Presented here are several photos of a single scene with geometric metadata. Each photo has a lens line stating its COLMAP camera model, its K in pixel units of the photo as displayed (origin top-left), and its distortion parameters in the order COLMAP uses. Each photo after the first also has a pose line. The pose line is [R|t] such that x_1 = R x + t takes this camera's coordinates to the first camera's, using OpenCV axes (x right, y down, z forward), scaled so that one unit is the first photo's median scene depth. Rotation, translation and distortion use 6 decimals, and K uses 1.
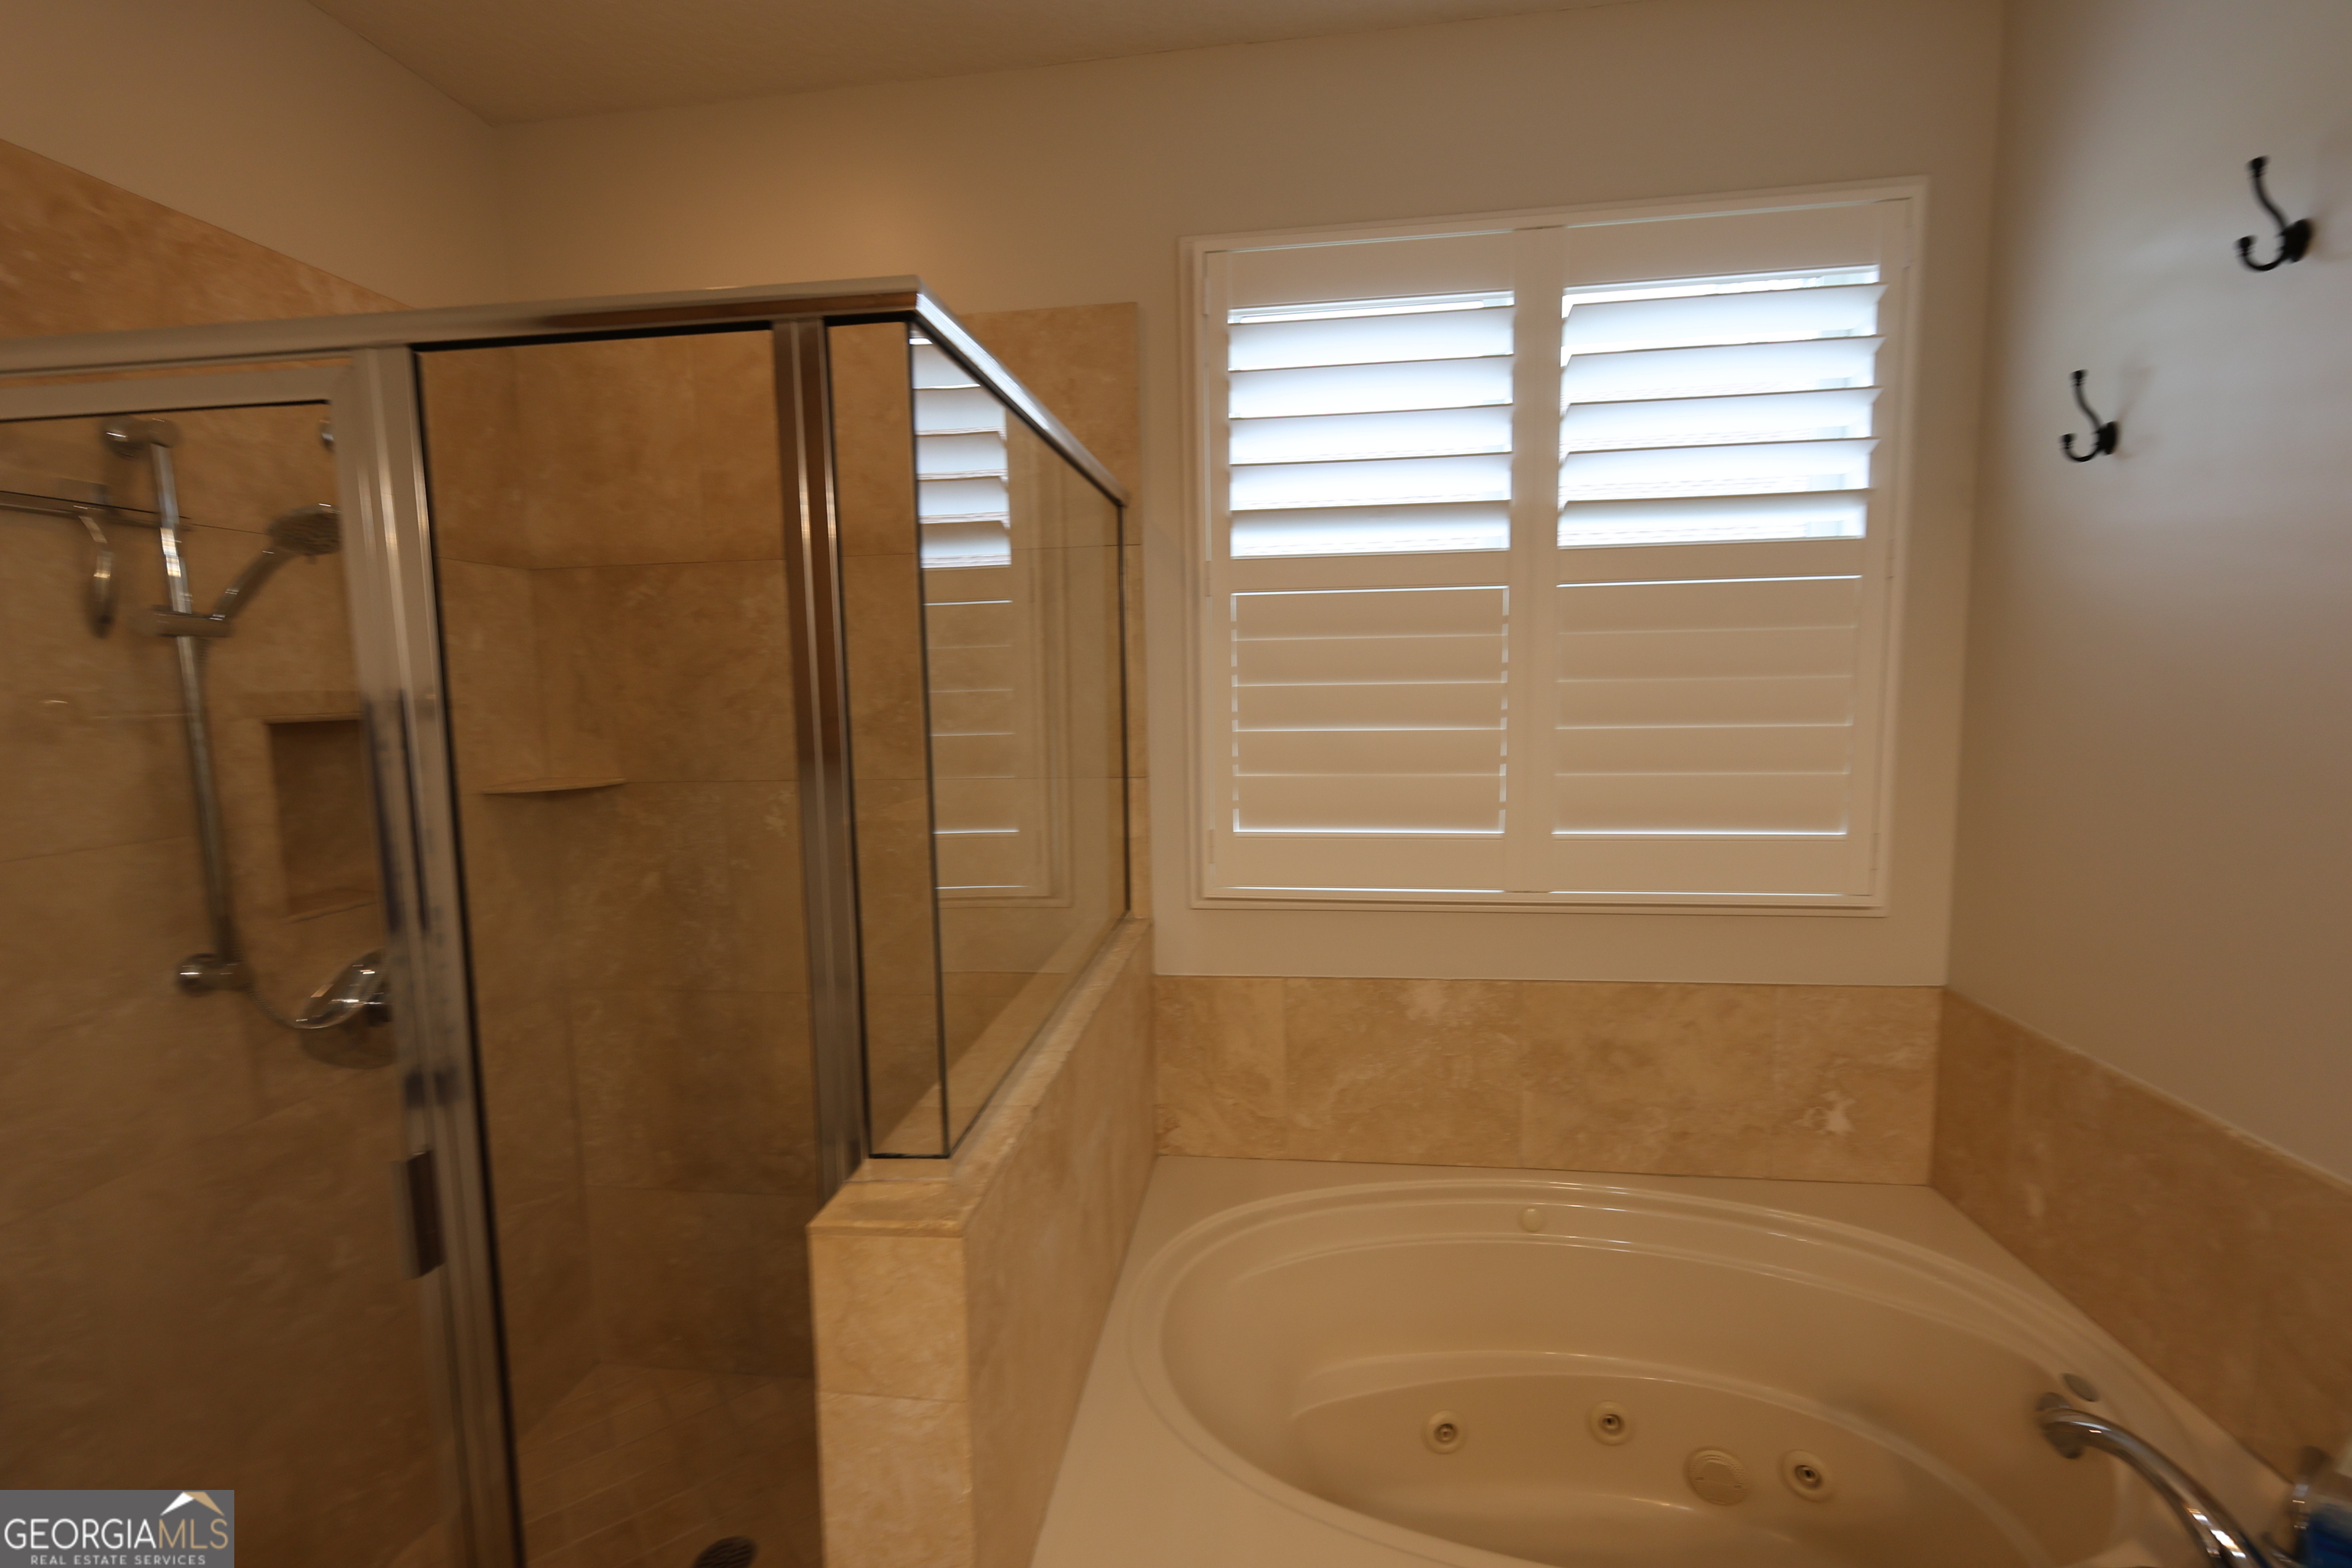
lens RADIAL K [[1019.1, 0, 1174.3], [0, 1019.1, 781.7], [0, 0, 1]] dist [0.005451, -0.001212]
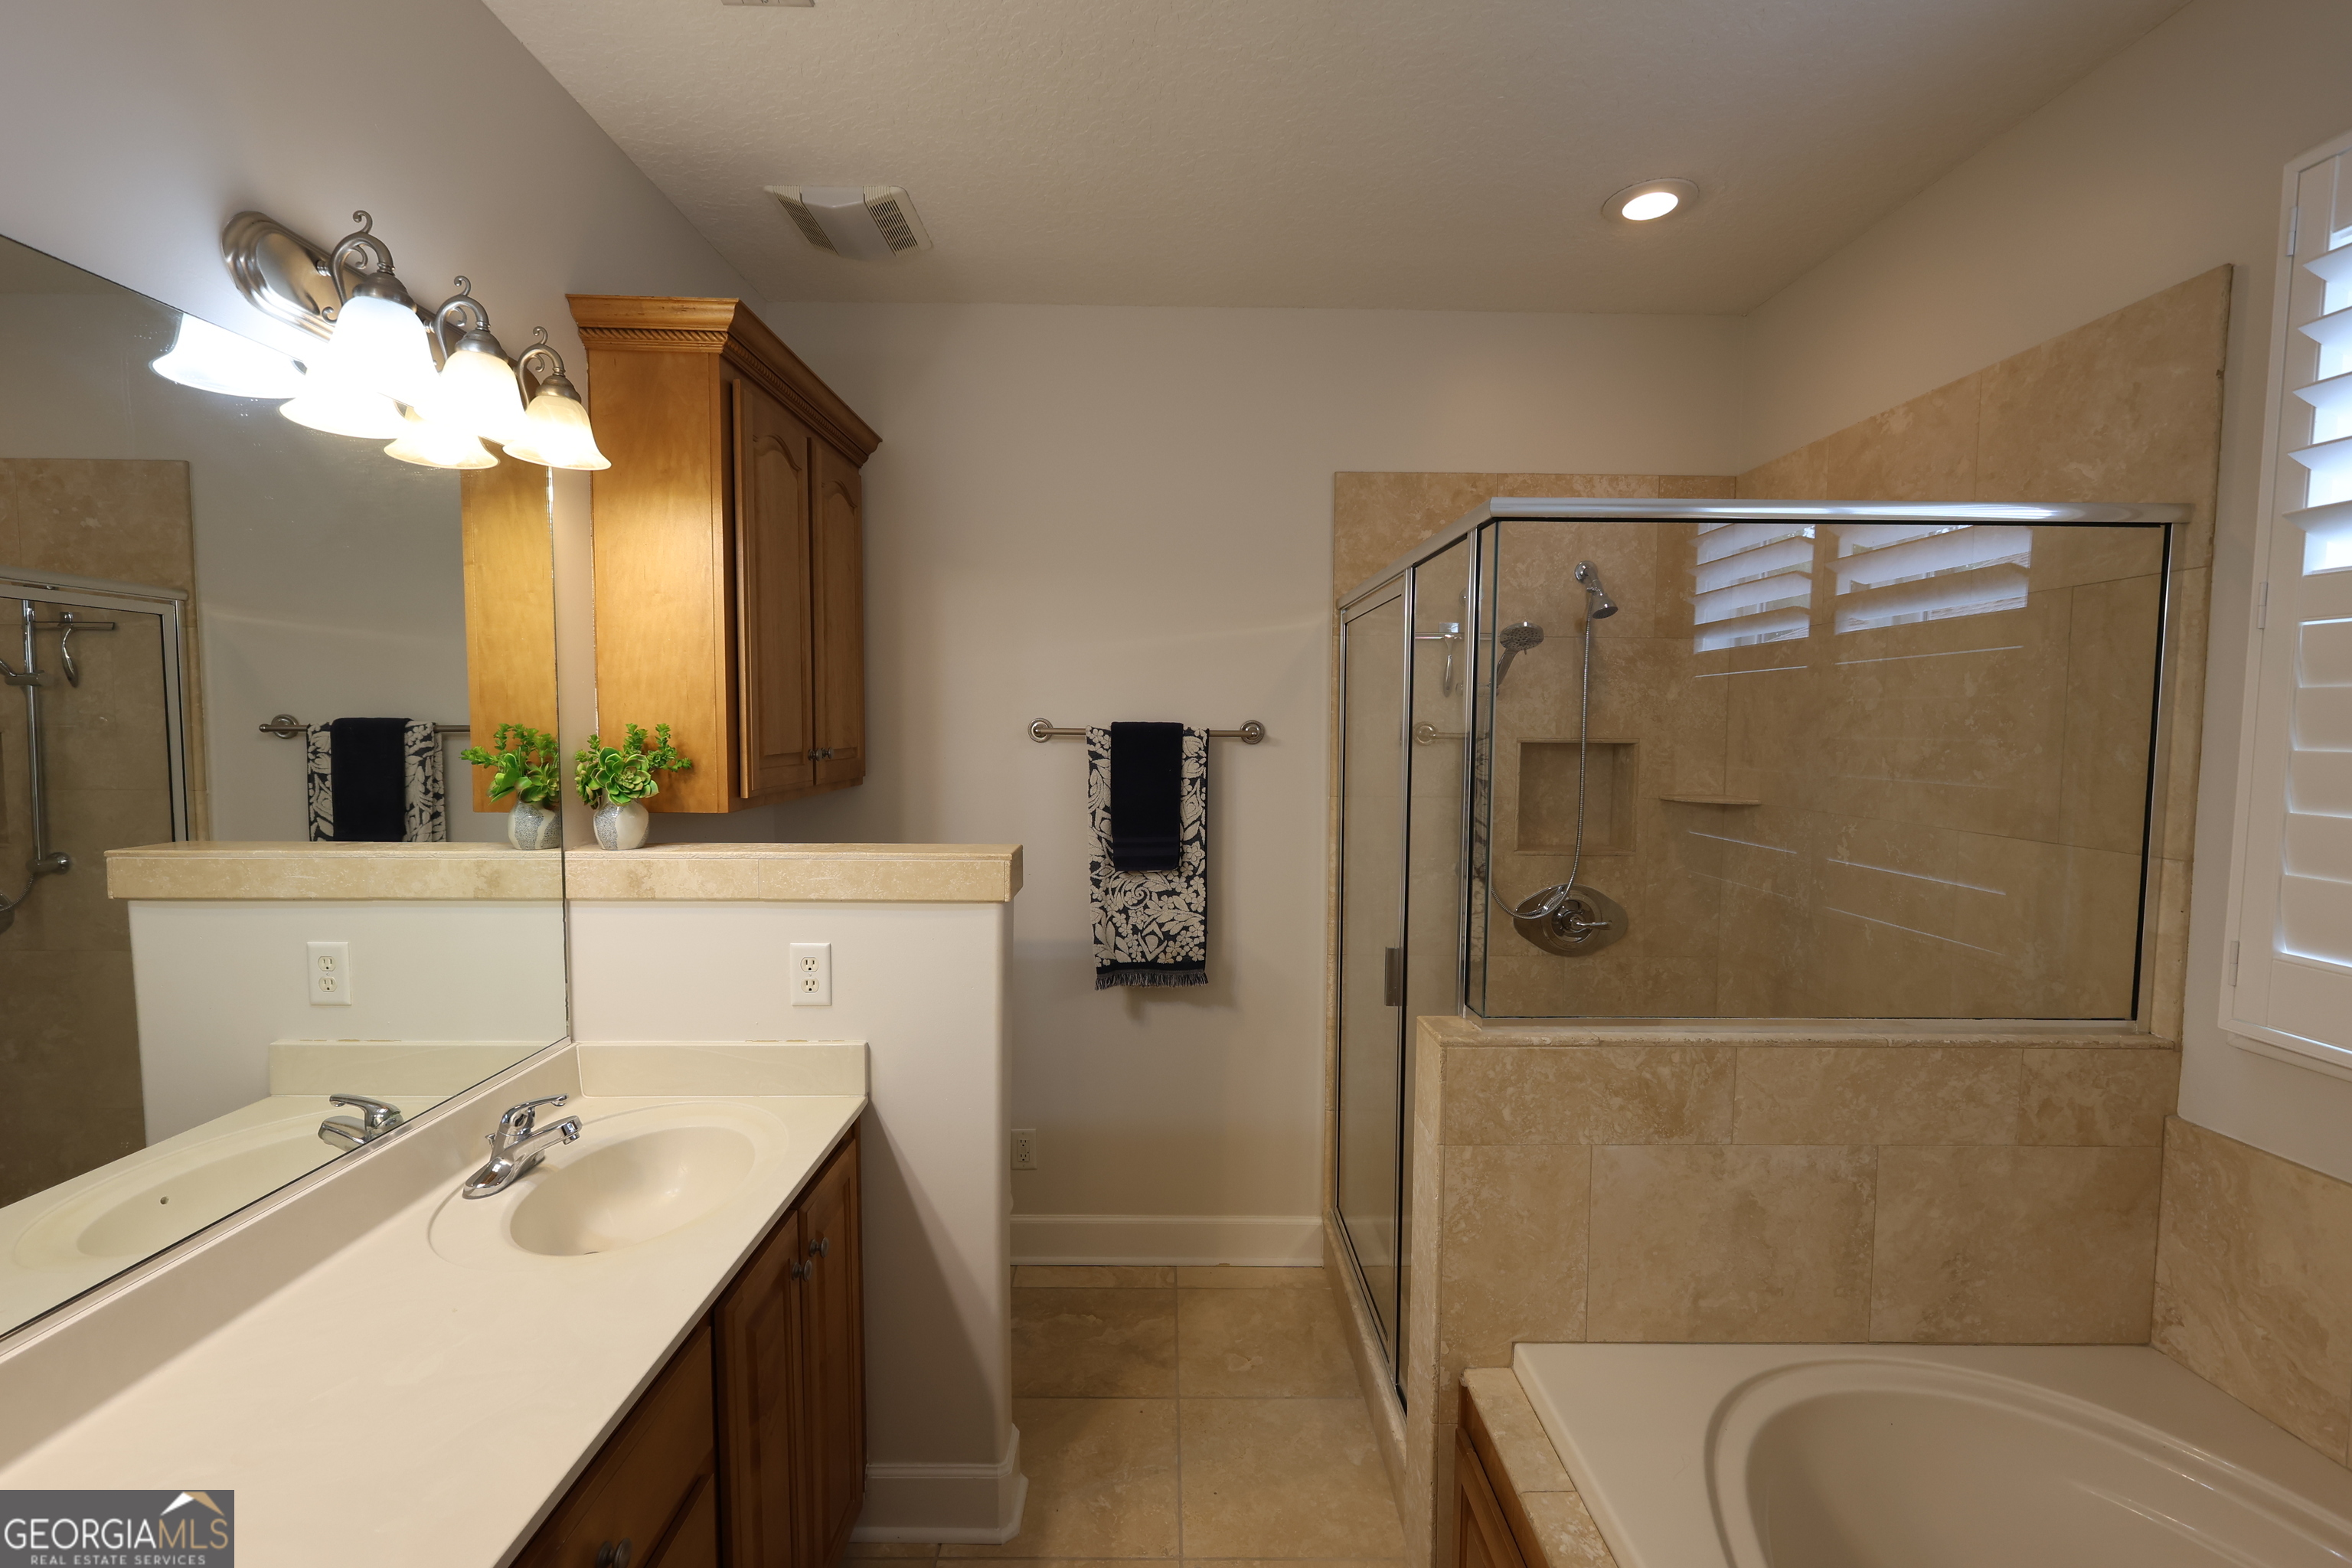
lens RADIAL K [[1019.1, 0, 1174.3], [0, 1019.1, 781.7], [0, 0, 1]] dist [0.005451, -0.001212]
pose [[0.144065, 0.080980, -0.986249, 0.624133], [-0.111948, 0.991582, 0.065066, -0.028709], [0.983216, 0.101035, 0.151918, 0.107507]]
